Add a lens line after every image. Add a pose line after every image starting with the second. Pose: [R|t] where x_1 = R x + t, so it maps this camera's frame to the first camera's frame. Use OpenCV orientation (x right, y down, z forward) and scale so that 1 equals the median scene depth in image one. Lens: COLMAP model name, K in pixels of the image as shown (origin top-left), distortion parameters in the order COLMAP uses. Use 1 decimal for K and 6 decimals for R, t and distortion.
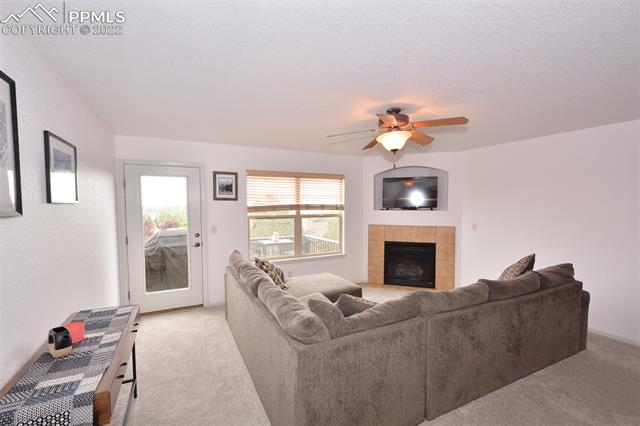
lens RADIAL K [[279.7, 0, 316.8], [0, 279.7, 218.7], [0, 0, 1]] dist [-0.000607, -0.000177]
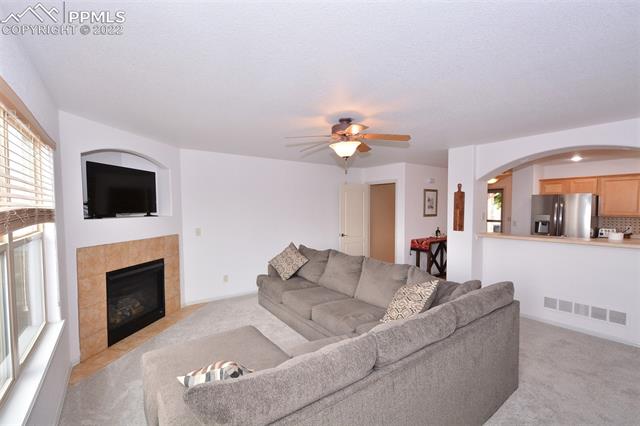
lens RADIAL K [[279.7, 0, 316.8], [0, 279.7, 218.7], [0, 0, 1]] dist [-0.000607, -0.000177]
pose [[-0.180082, -0.033213, 0.983091, -0.443486], [0.048447, 0.997917, 0.042588, -0.036831], [-0.982458, 0.055297, -0.178097, 0.758909]]
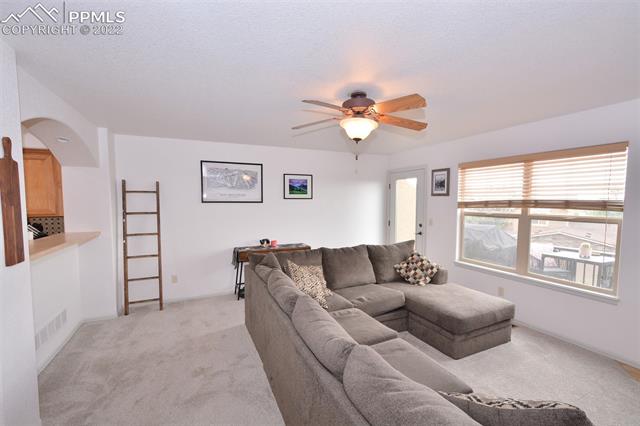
lens RADIAL K [[279.7, 0, 316.8], [0, 279.7, 218.7], [0, 0, 1]] dist [-0.000607, -0.000177]
pose [[-0.029391, 0.069948, -0.997118, 0.688940], [-0.050552, 0.996168, 0.071372, -0.029129], [0.998289, 0.052504, -0.025742, 0.521187]]
